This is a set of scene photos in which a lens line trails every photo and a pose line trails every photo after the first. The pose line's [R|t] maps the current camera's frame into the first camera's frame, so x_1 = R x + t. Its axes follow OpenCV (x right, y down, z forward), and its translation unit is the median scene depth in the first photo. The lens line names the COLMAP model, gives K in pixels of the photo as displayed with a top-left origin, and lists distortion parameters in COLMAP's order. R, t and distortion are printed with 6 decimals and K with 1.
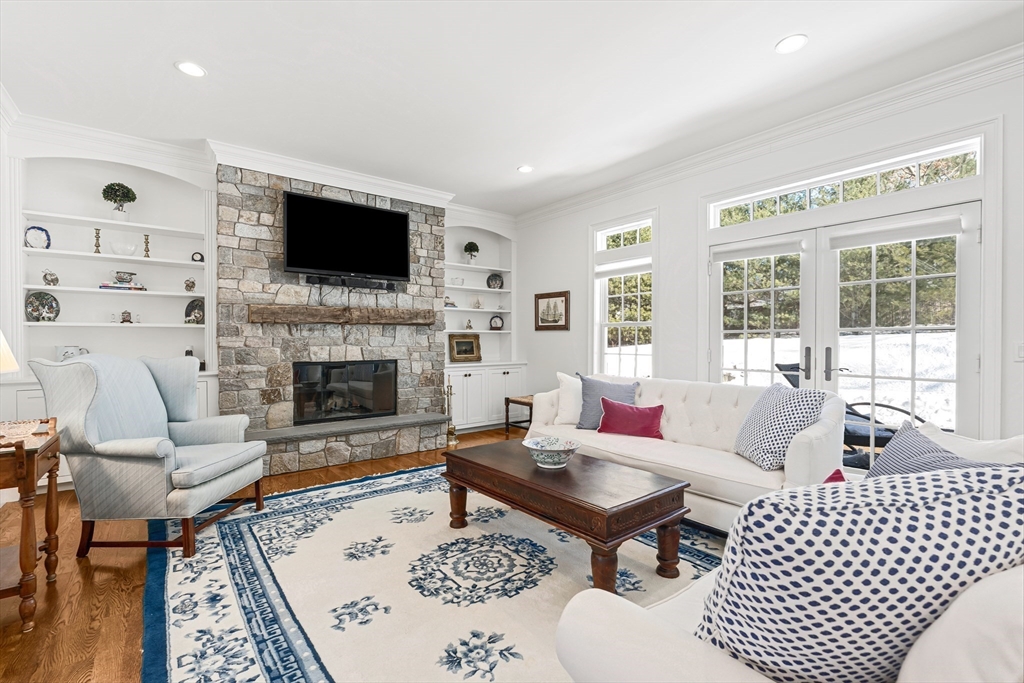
lens RADIAL K [[453.5, 0, 509.8], [0, 453.5, 342.5], [0, 0, 1]] dist [0.002098, 0.000156]
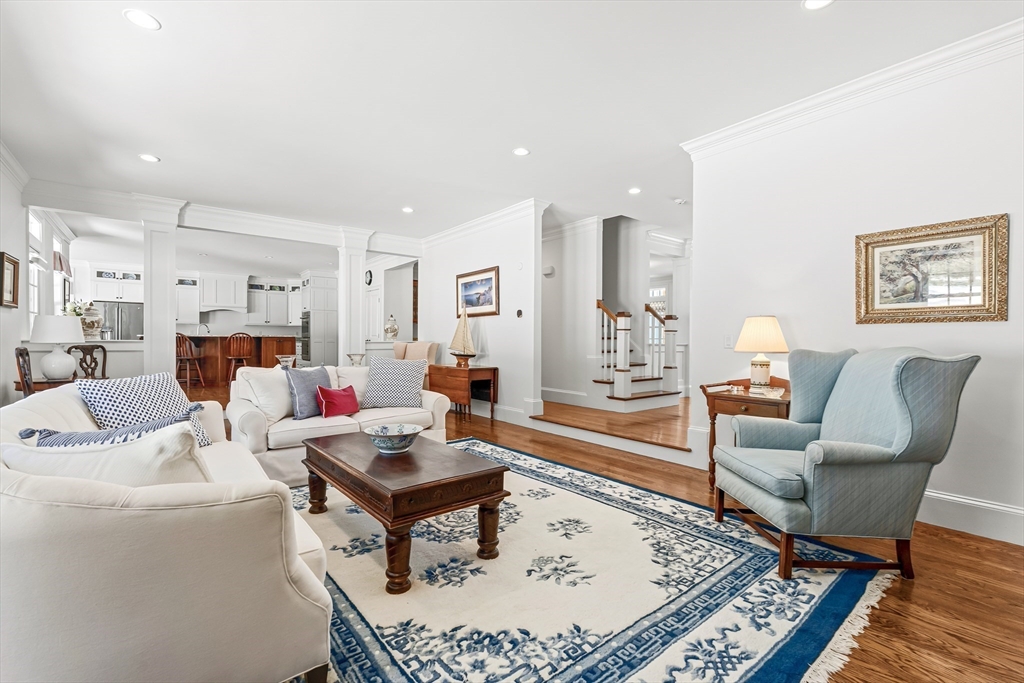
lens RADIAL K [[453.5, 0, 515.5], [0, 453.5, 340.5], [0, 0, 1]] dist [0.002098, 0.000156]
pose [[-0.999692, -0.007445, -0.023687, -0.145267], [-0.007580, 0.999955, 0.005619, 0.012981], [0.023644, 0.005797, -0.999704, 1.882448]]
